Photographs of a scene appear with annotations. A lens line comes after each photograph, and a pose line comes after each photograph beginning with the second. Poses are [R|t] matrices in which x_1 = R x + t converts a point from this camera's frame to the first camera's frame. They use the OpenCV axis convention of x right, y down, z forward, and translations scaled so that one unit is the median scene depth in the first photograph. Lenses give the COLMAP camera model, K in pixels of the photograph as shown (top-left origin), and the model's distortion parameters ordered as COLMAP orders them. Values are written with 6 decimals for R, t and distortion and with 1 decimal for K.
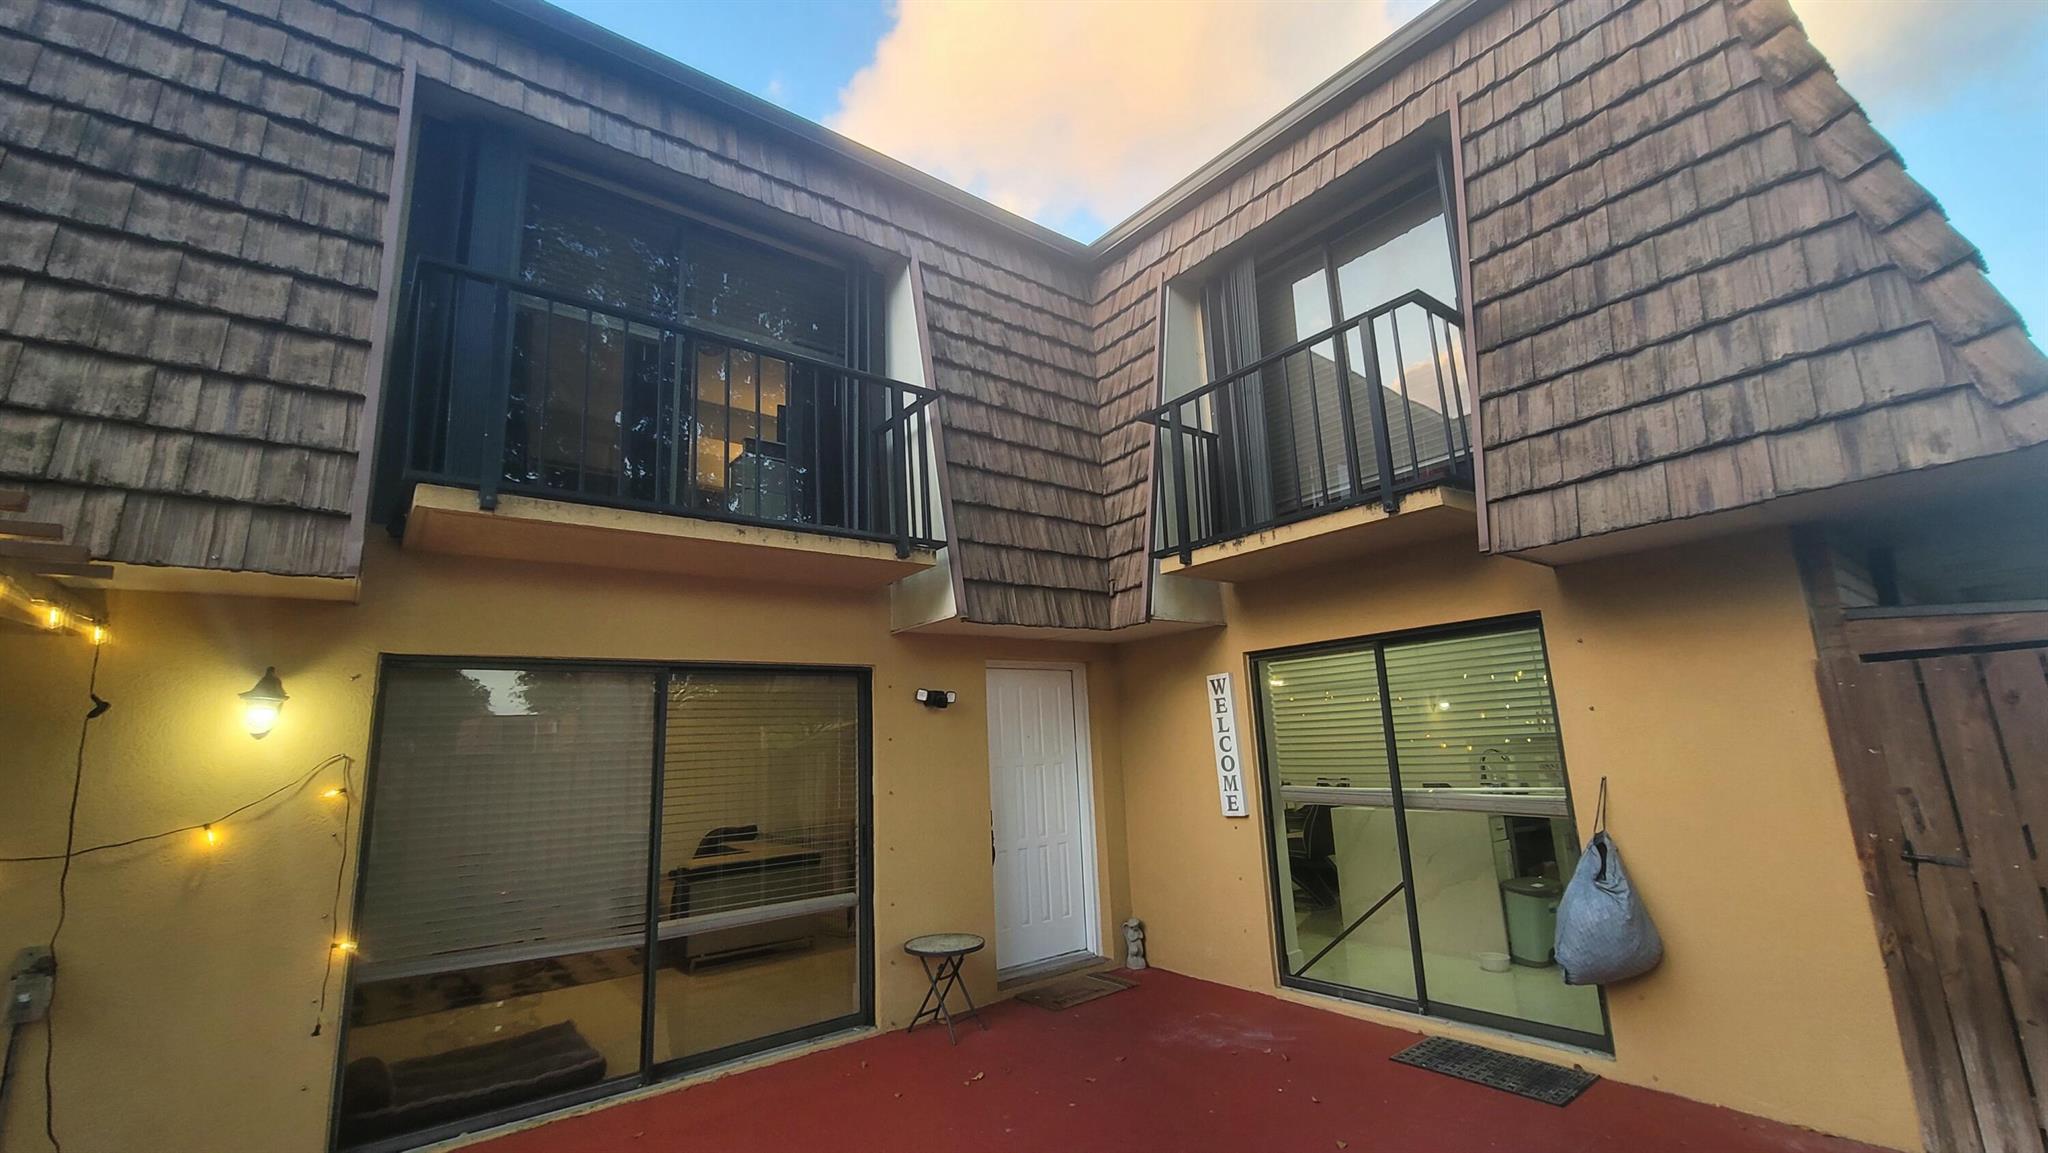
lens RADIAL K [[835.1, 0, 1029.3], [0, 835.1, 582.0], [0, 0, 1]] dist [-0.004144, 0.001496]
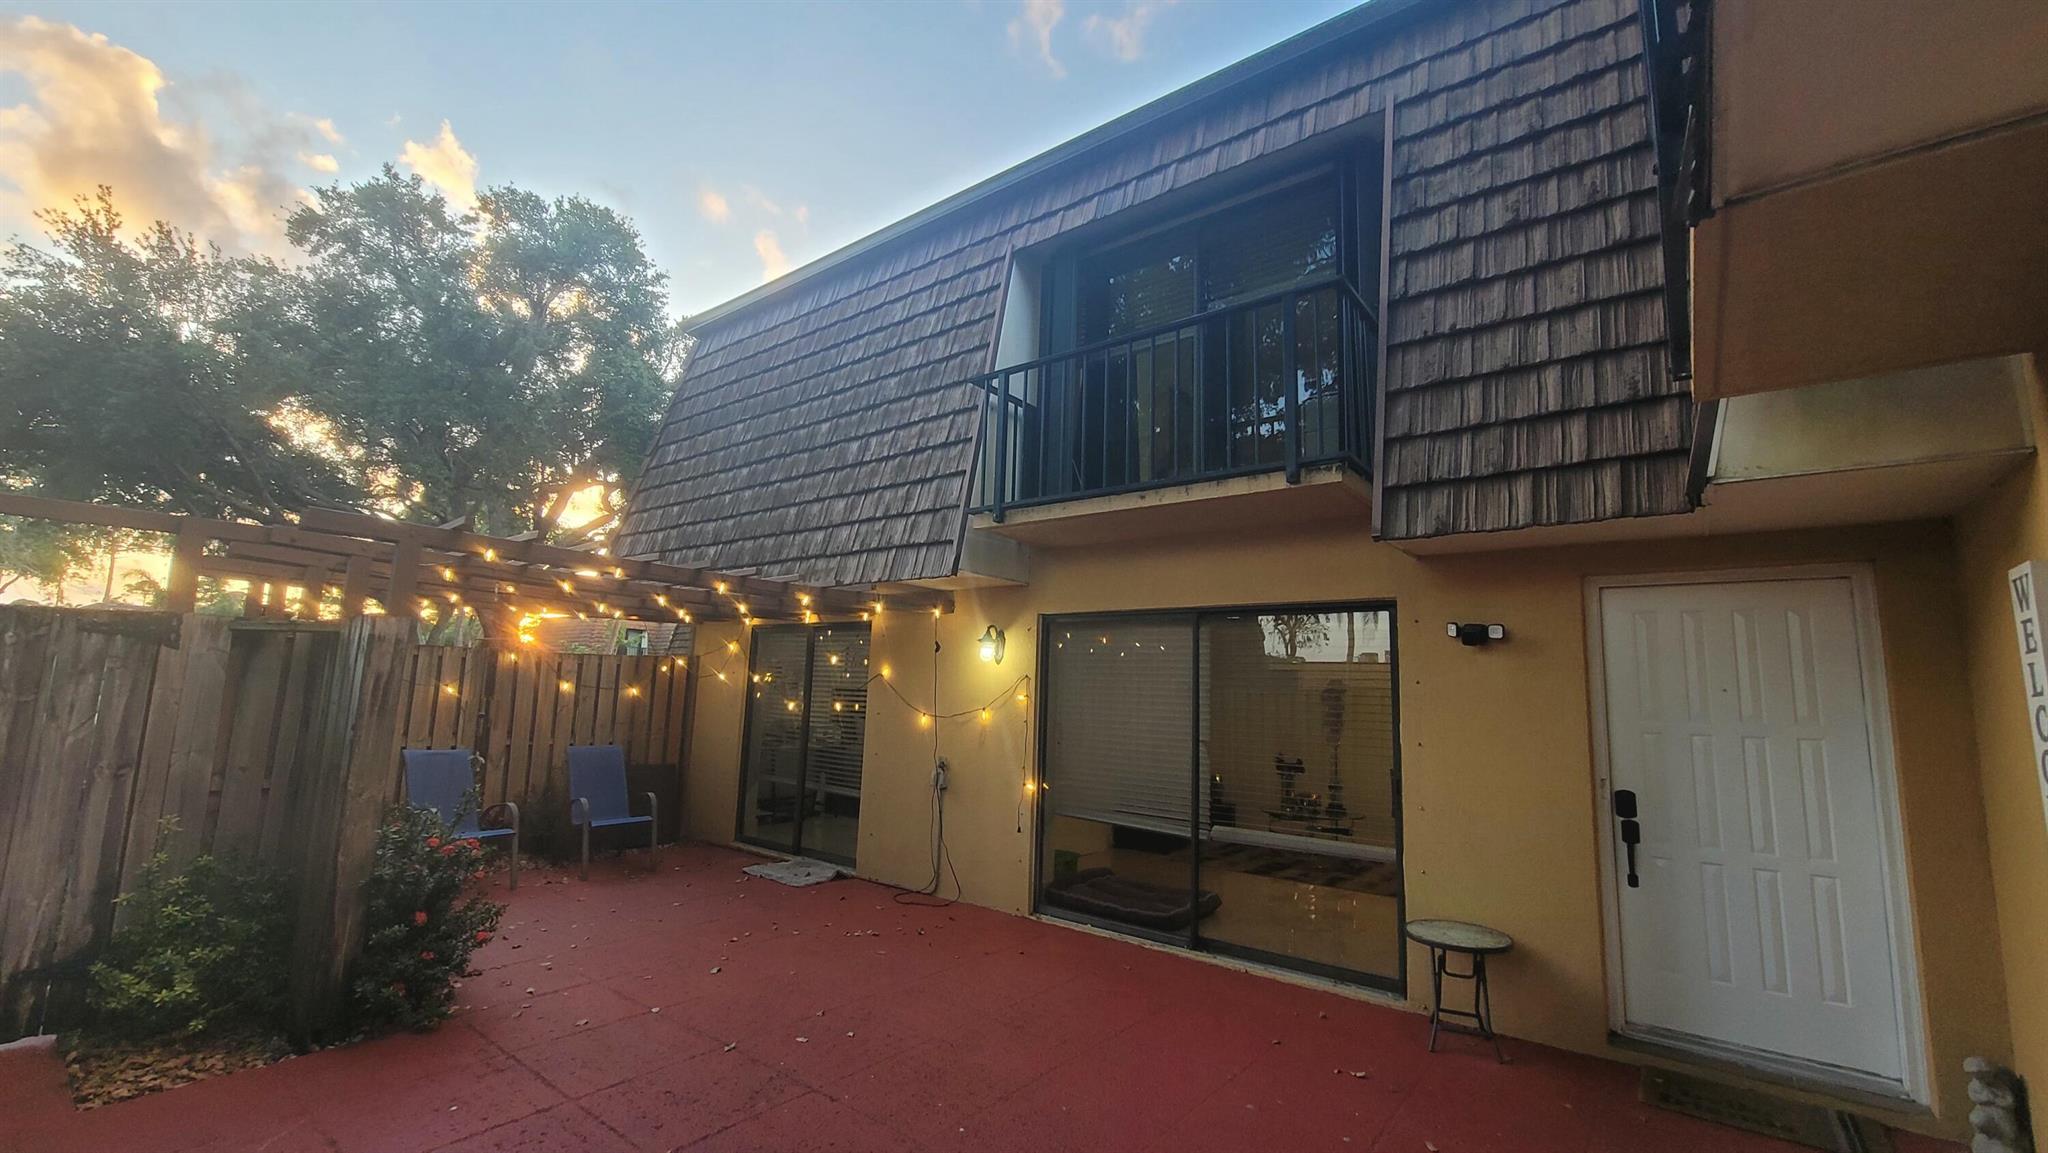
lens RADIAL K [[835.1, 0, 1029.8], [0, 835.1, 577.6], [0, 0, 1]] dist [-0.004144, 0.001496]
pose [[0.234043, -0.083870, -0.968602, 0.672054], [0.146110, 0.987992, -0.050244, 0.078690], [0.961185, -0.129763, 0.243487, 0.494527]]
